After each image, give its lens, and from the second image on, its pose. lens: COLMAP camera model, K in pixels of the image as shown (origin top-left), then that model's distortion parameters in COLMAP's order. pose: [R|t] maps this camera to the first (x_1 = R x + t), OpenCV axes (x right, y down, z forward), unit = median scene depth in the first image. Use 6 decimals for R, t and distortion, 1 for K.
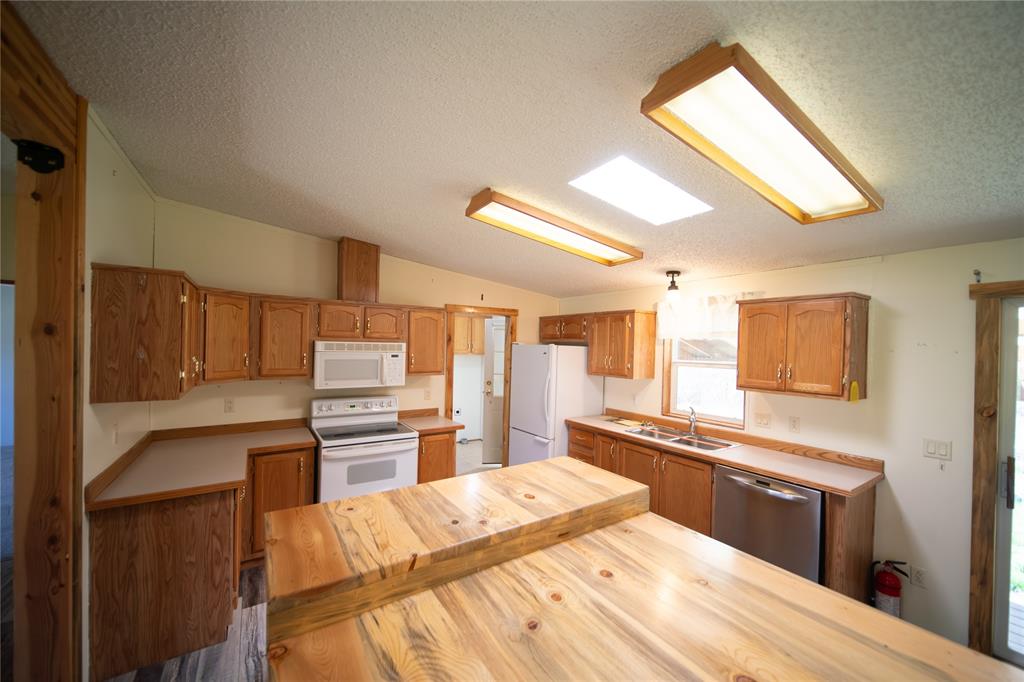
lens RADIAL K [[388.8, 0, 512.2], [0, 388.8, 345.5], [0, 0, 1]] dist [-0.005860, 0.000152]
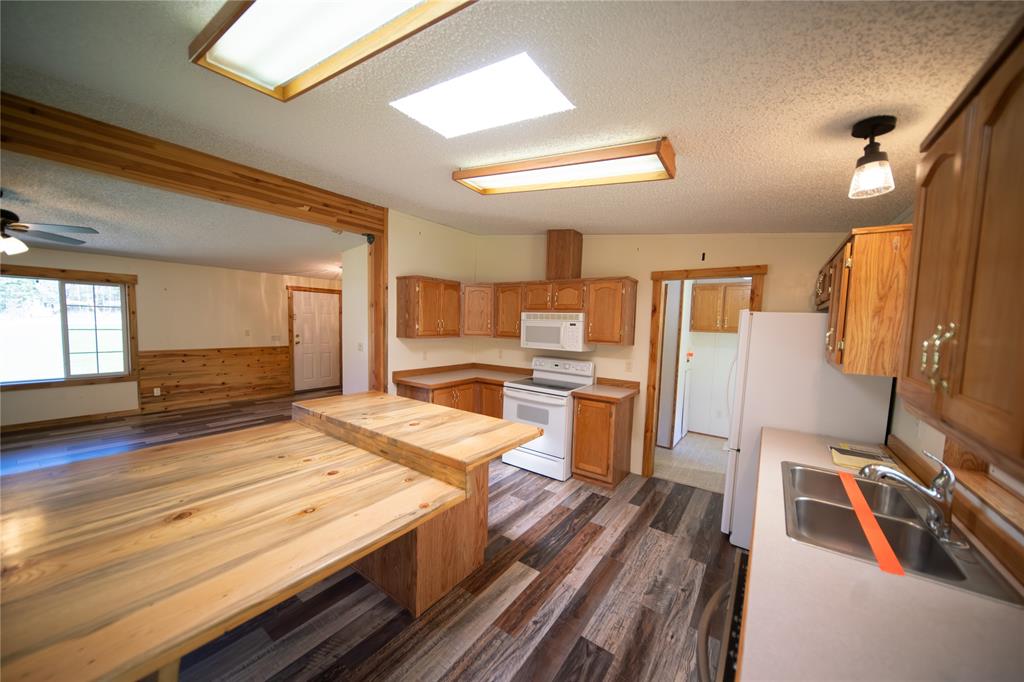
lens RADIAL K [[354.5, 0, 508.7], [0, 354.5, 347.5], [0, 0, 1]] dist [-0.007267, -0.000062]
pose [[0.347310, 0.057884, -0.935962, 0.680362], [-0.022772, 0.998319, 0.053290, 0.047401], [0.937474, 0.002805, 0.348044, 0.515276]]
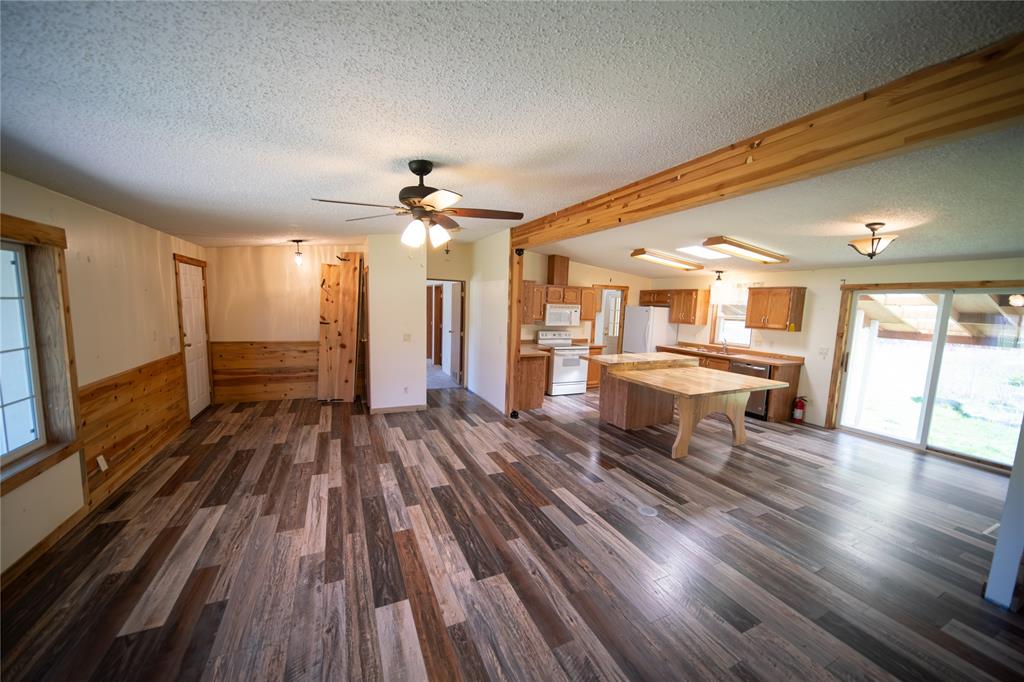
lens RADIAL K [[372.1, 0, 509.4], [0, 372.1, 347.2], [0, 0, 1]] dist [-0.007701, 0.000126]
pose [[0.986932, 0.027217, -0.158820, -0.369735], [-0.009445, 0.993709, 0.111595, -0.002163], [0.160858, -0.108637, 0.980980, -1.185280]]
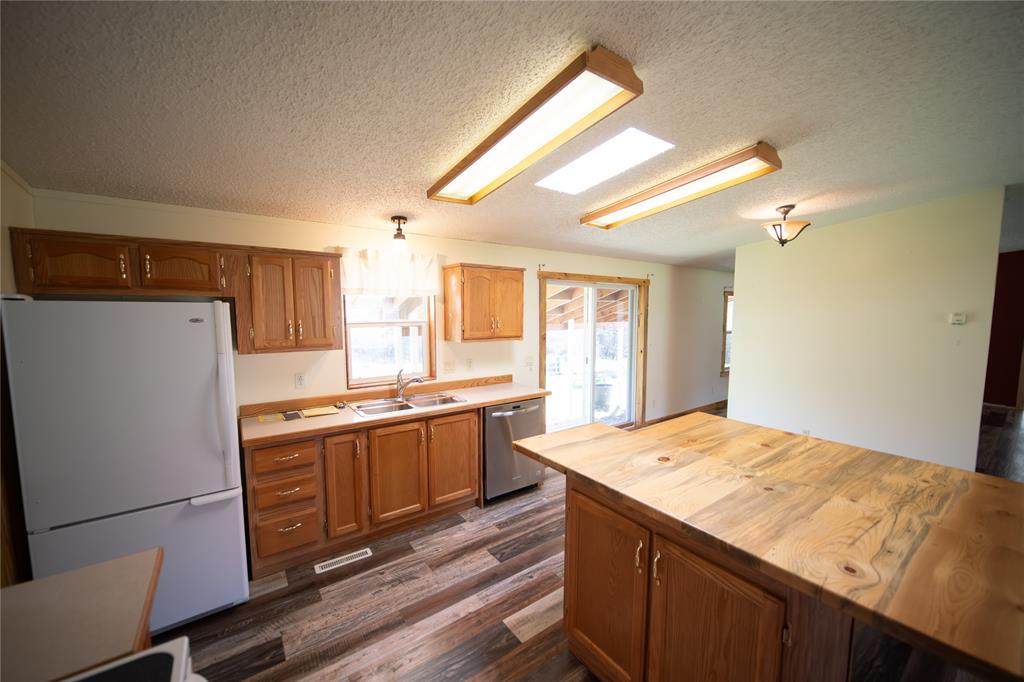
lens RADIAL K [[388.8, 0, 508.0], [0, 388.8, 353.0], [0, 0, 1]] dist [-0.005860, 0.000152]
pose [[-0.036994, -0.130056, 0.990816, -0.511845], [-0.000772, 0.991498, 0.130117, -0.004528], [-0.999315, 0.004049, -0.036779, 0.830049]]
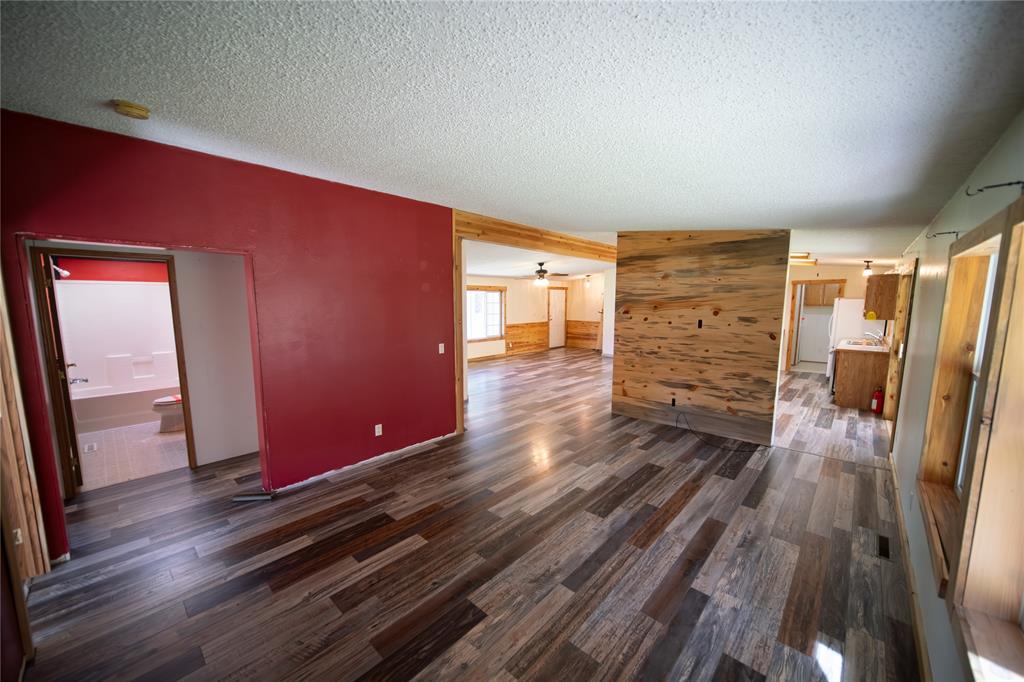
lens RADIAL K [[372.1, 0, 512.9], [0, 372.1, 335.0], [0, 0, 1]] dist [-0.007701, 0.000126]
pose [[0.231987, 0.067107, -0.970401, 1.950756], [0.006833, 0.997480, 0.070613, 0.045937], [0.972695, -0.023012, 0.230944, -1.285857]]
